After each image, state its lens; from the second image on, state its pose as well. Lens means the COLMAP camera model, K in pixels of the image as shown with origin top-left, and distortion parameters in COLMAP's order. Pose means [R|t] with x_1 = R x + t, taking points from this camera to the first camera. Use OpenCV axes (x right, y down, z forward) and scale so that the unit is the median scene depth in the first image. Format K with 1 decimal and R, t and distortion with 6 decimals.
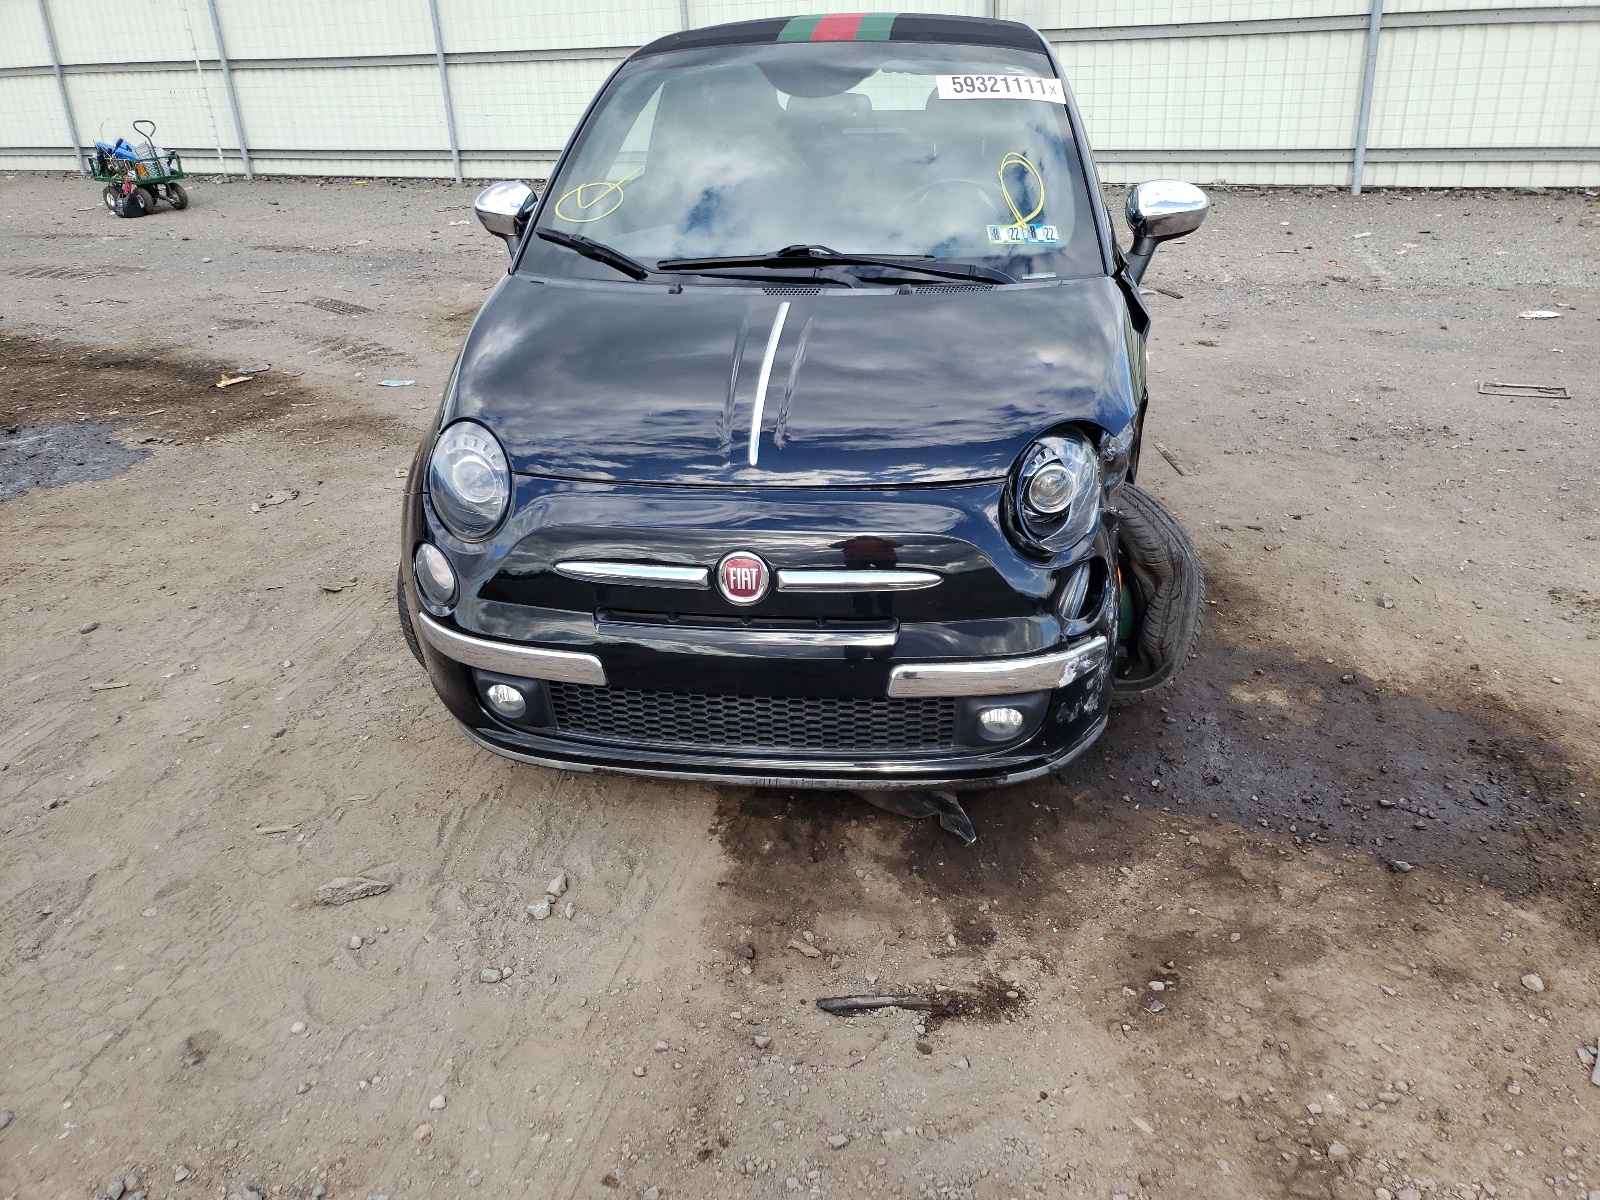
lens RADIAL K [[1228.8, 0, 803.3], [0, 1228.8, 593.2], [0, 0, 1]] dist [0.007549, 0.012910]
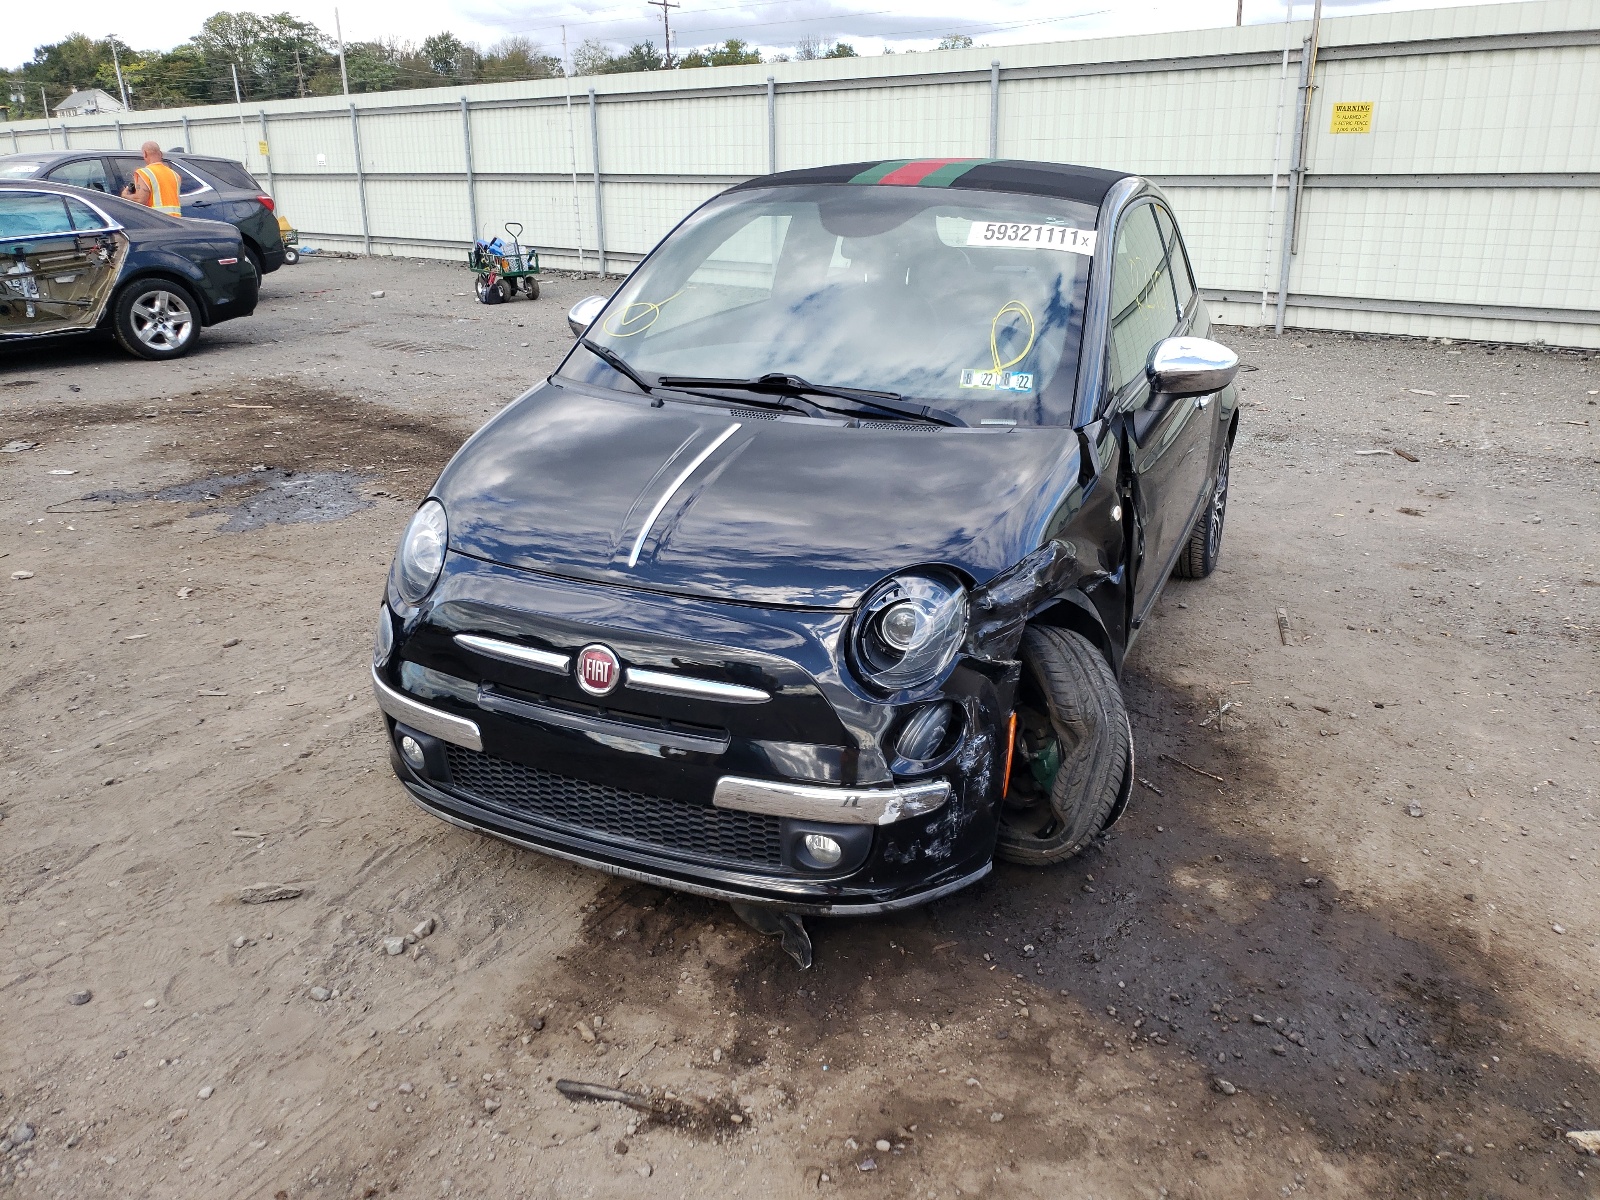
lens RADIAL K [[1228.8, 0, 797.4], [0, 1228.8, 598.2], [0, 0, 1]] dist [0.007549, 0.012910]
pose [[0.957585, 0.127142, -0.258583, 0.349859], [-0.148427, 0.986821, -0.064448, -0.028485], [0.246981, 0.100095, 0.963837, 0.004202]]
